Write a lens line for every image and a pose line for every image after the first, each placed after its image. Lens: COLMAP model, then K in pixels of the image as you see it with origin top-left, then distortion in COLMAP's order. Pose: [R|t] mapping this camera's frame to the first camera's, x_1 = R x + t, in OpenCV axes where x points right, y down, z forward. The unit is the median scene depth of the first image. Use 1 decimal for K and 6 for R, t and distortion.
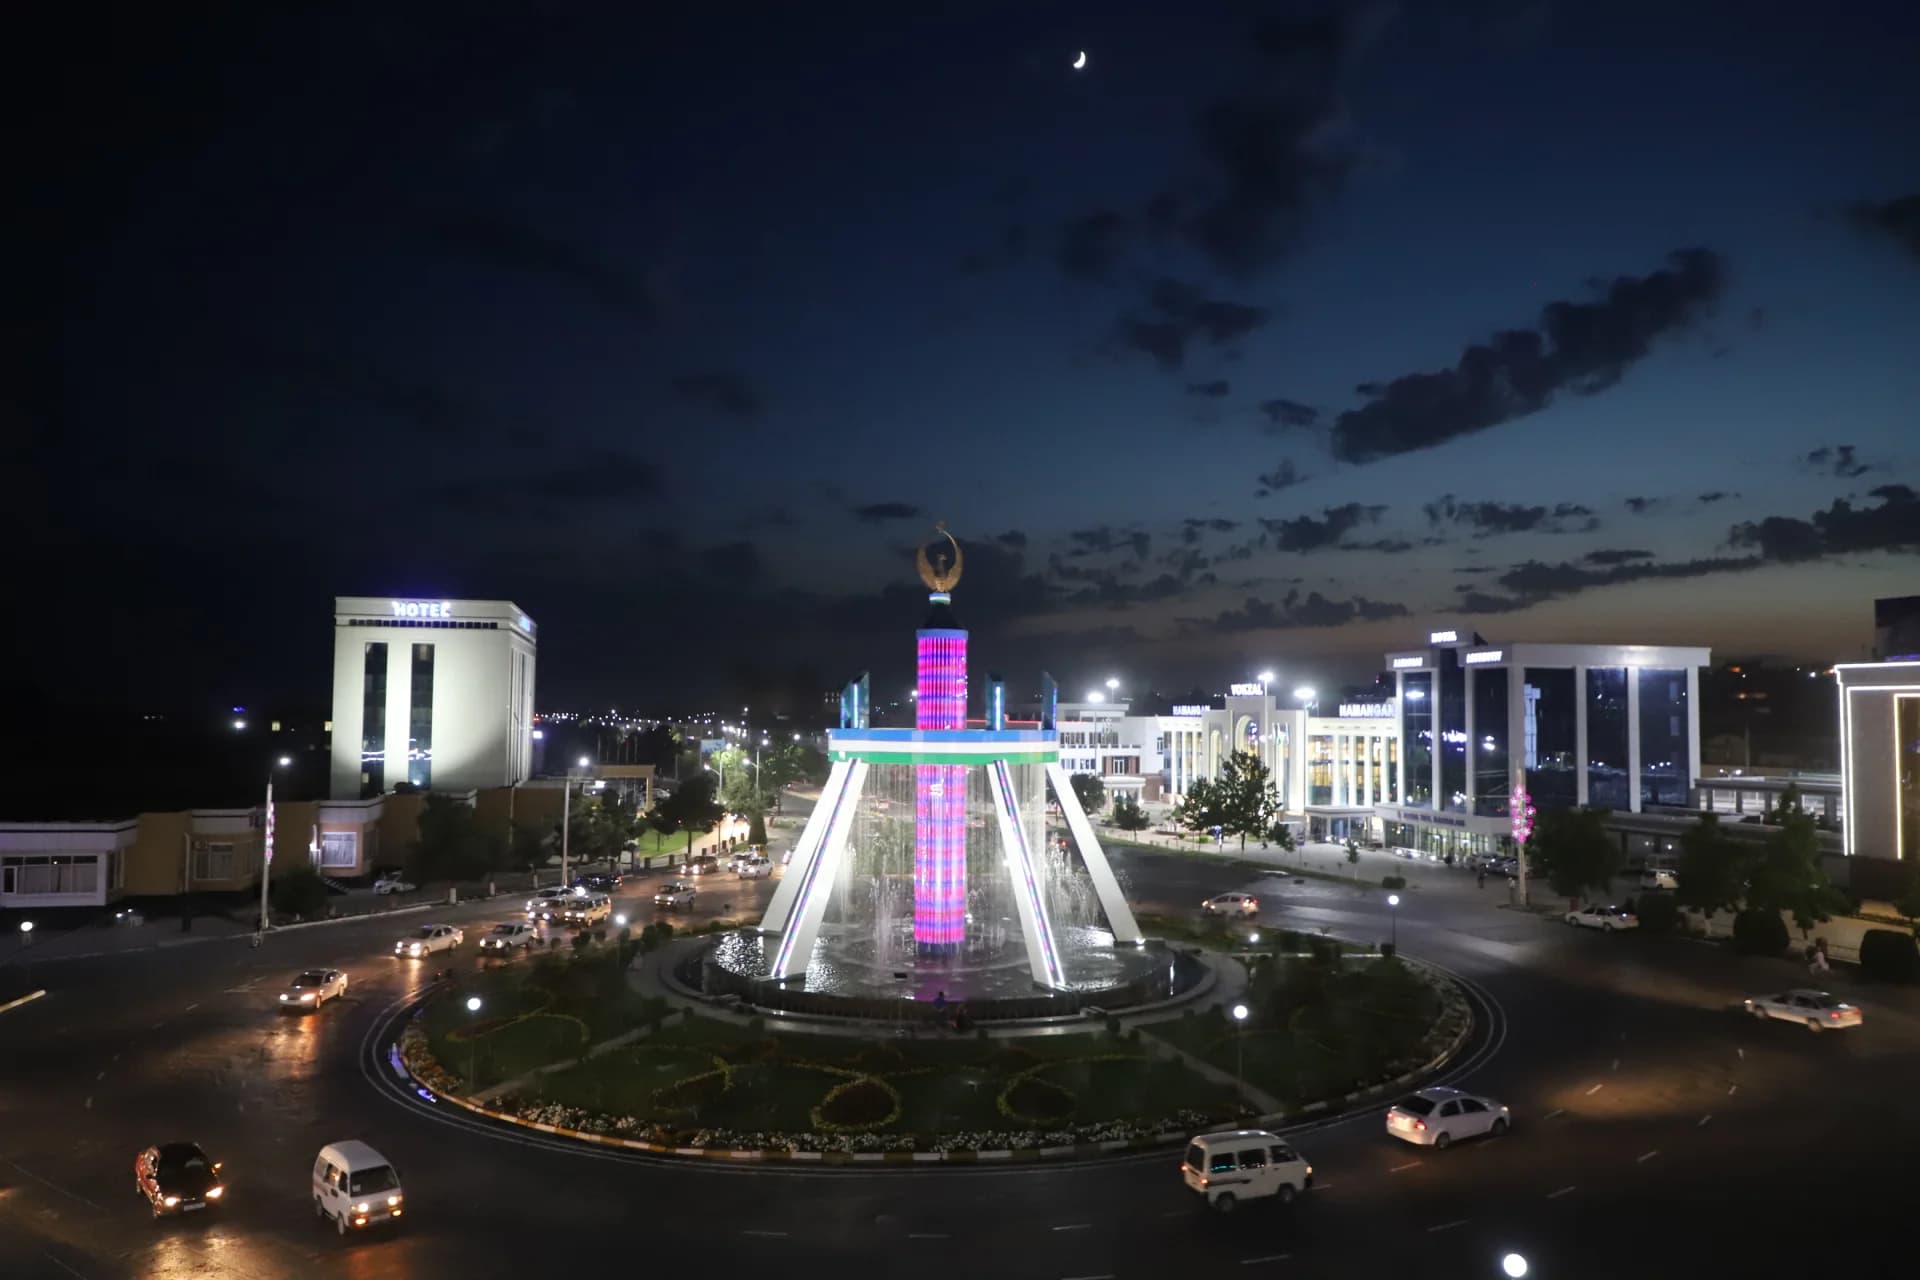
lens RADIAL K [[1363.9, 0, 961.3], [0, 1363.9, 630.1], [0, 0, 1]] dist [-0.047739, 0.030603]
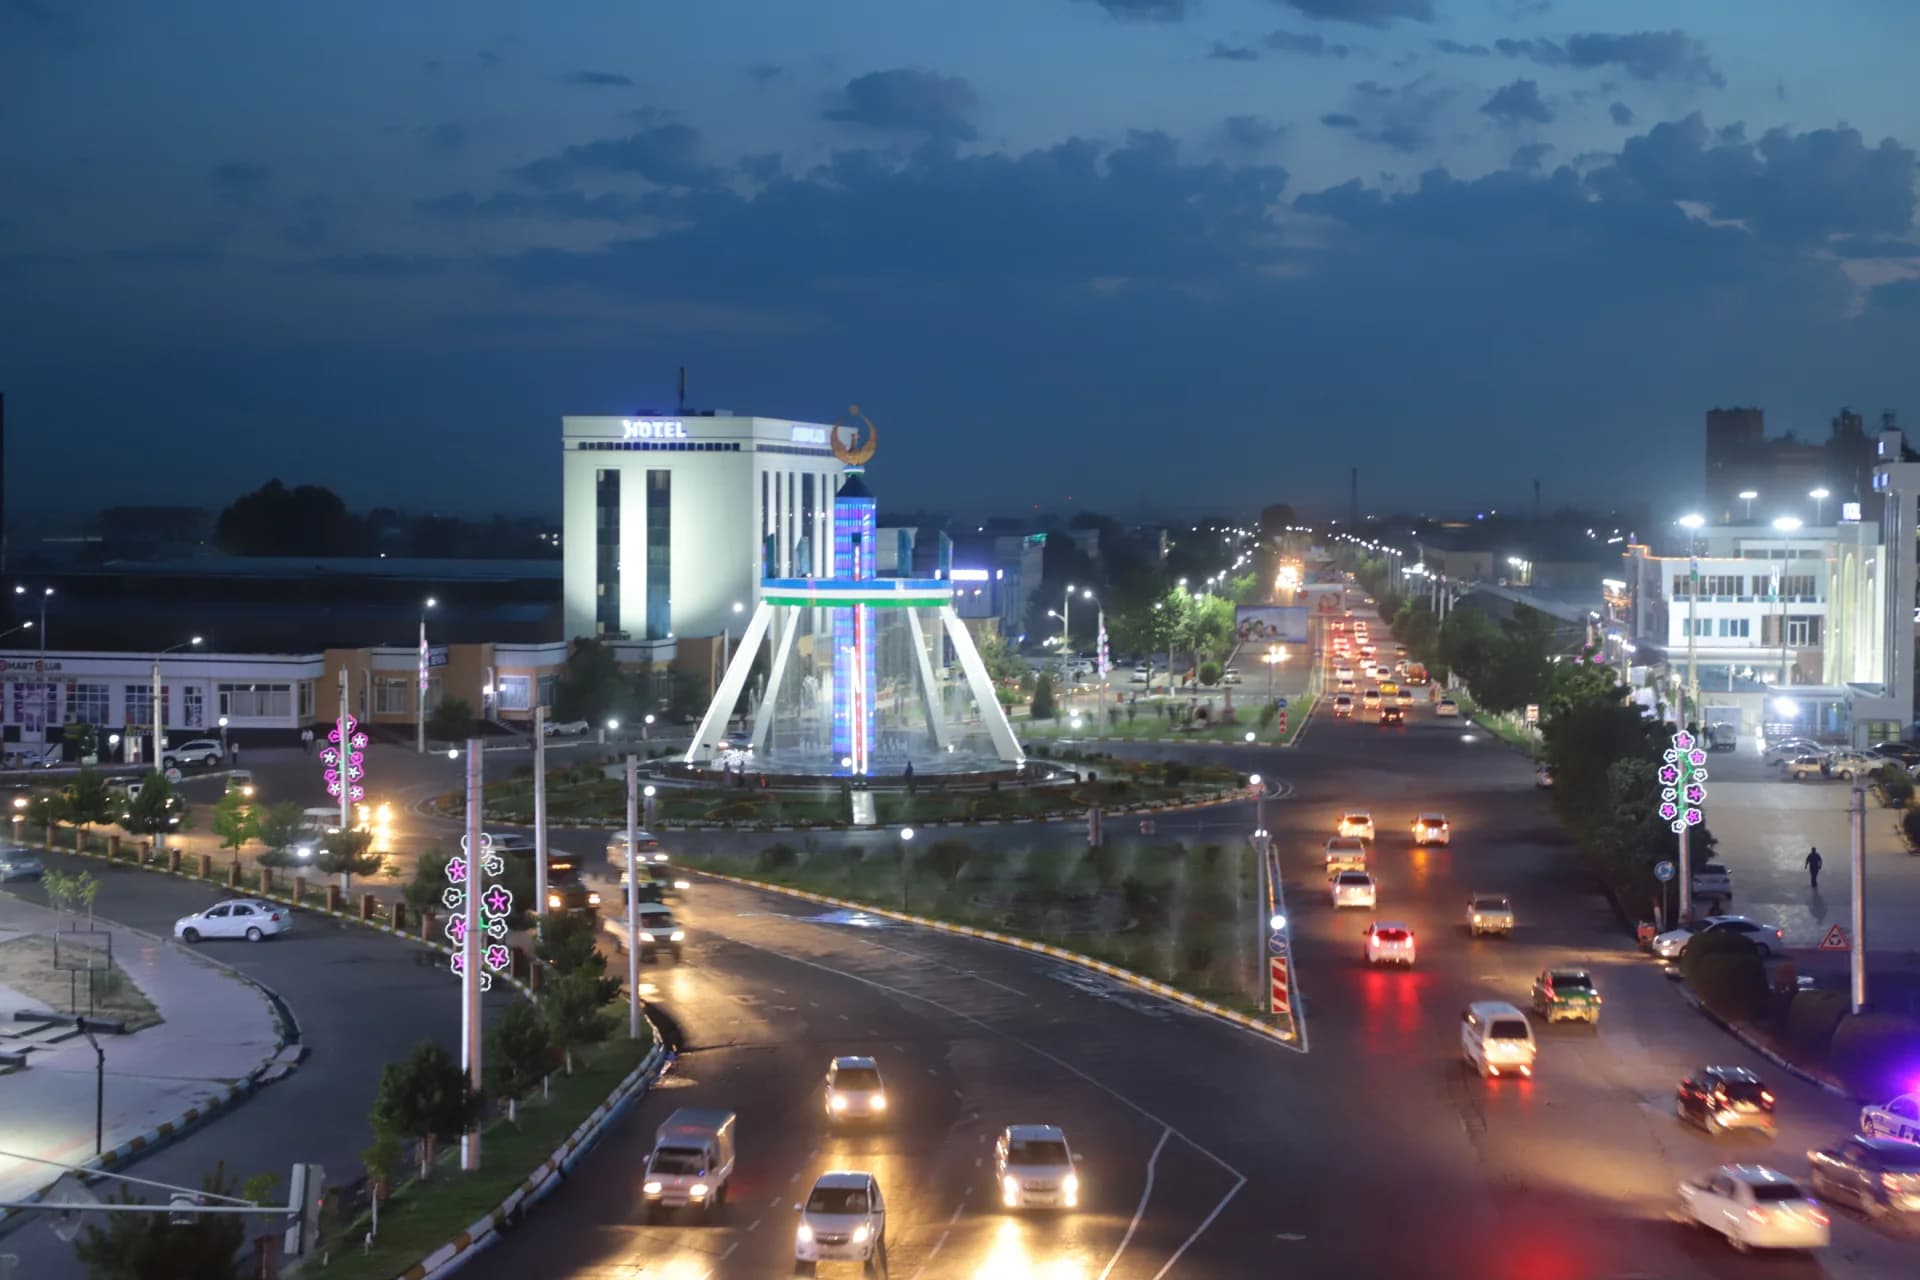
lens RADIAL K [[3268.2, 0, 978.6], [0, 3268.2, 578.0], [0, 0, 1]] dist [0.235624, 0.000000]
pose [[0.912815, 0.006530, -0.408322, 0.830890], [0.025945, 0.996925, 0.073945, -0.091932], [0.407549, -0.078092, 0.909838, -1.048518]]
